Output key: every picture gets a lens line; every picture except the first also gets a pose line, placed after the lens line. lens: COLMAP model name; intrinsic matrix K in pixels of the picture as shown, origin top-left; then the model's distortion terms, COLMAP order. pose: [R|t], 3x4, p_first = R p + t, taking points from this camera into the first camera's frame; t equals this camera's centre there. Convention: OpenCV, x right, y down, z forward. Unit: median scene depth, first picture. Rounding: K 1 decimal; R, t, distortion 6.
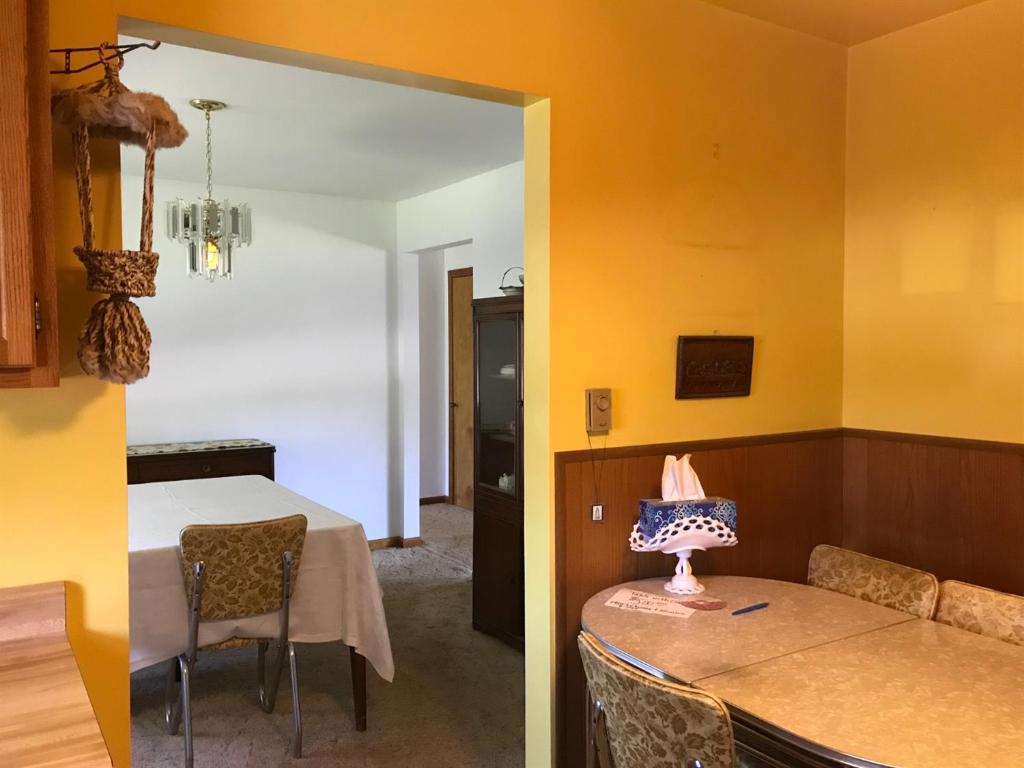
lens RADIAL K [[852.3, 0, 517.8], [0, 852.3, 383.2], [0, 0, 1]] dist [0.033985, -0.056869]
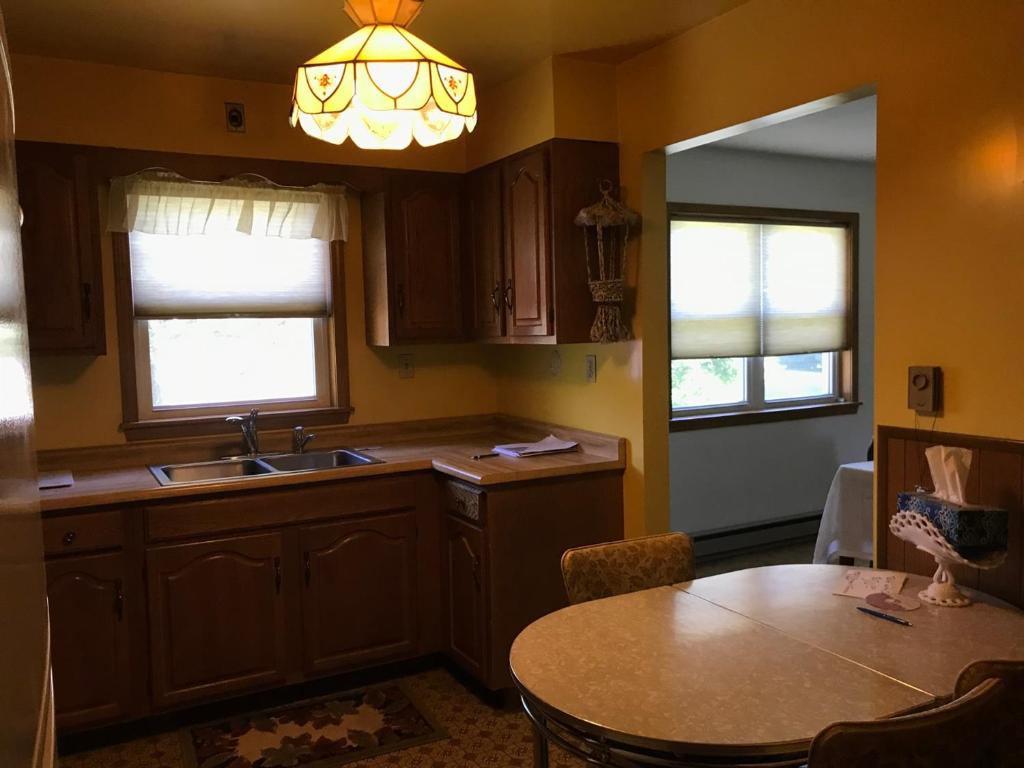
lens RADIAL K [[852.3, 0, 514.4], [0, 852.3, 381.3], [0, 0, 1]] dist [0.033985, -0.056869]
pose [[-0.049130, 0.074561, -0.996005, 1.231619], [-0.026265, 0.996768, 0.075914, -0.044466], [0.998447, 0.029890, -0.047013, 0.675242]]
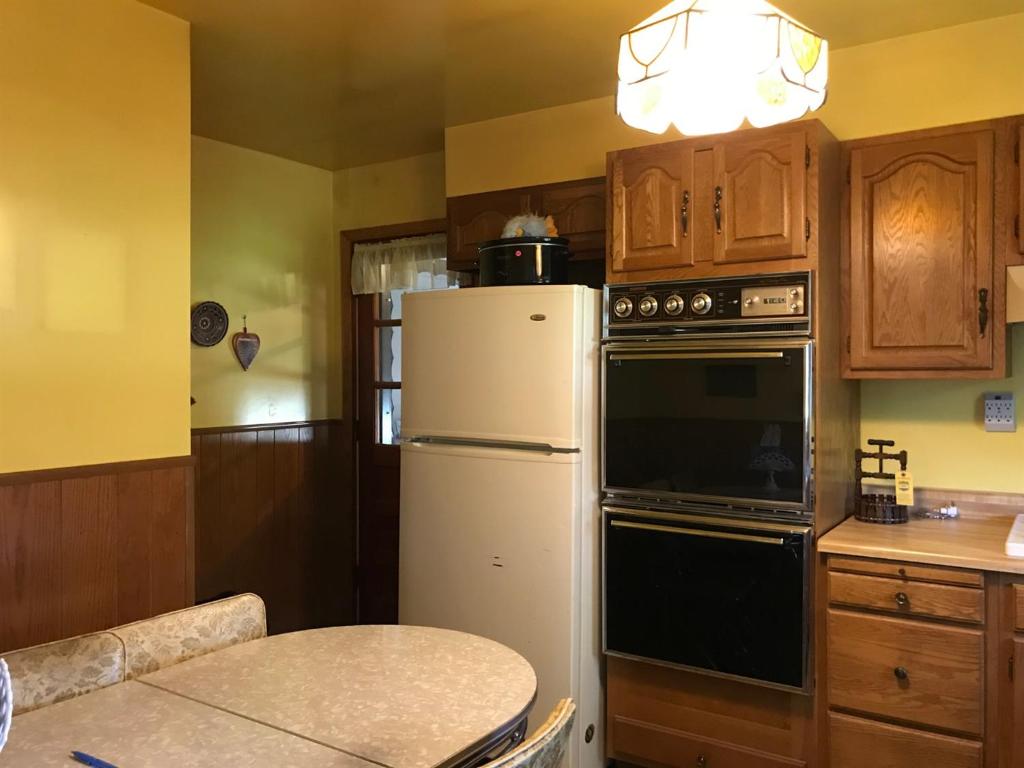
lens RADIAL K [[852.3, 0, 510.1], [0, 852.3, 380.6], [0, 0, 1]] dist [0.033985, -0.056869]
pose [[-0.420953, -0.008860, 0.907039, -0.452686], [0.044327, 0.998557, 0.030326, -0.028107], [-0.905999, 0.052973, -0.419952, 1.021301]]
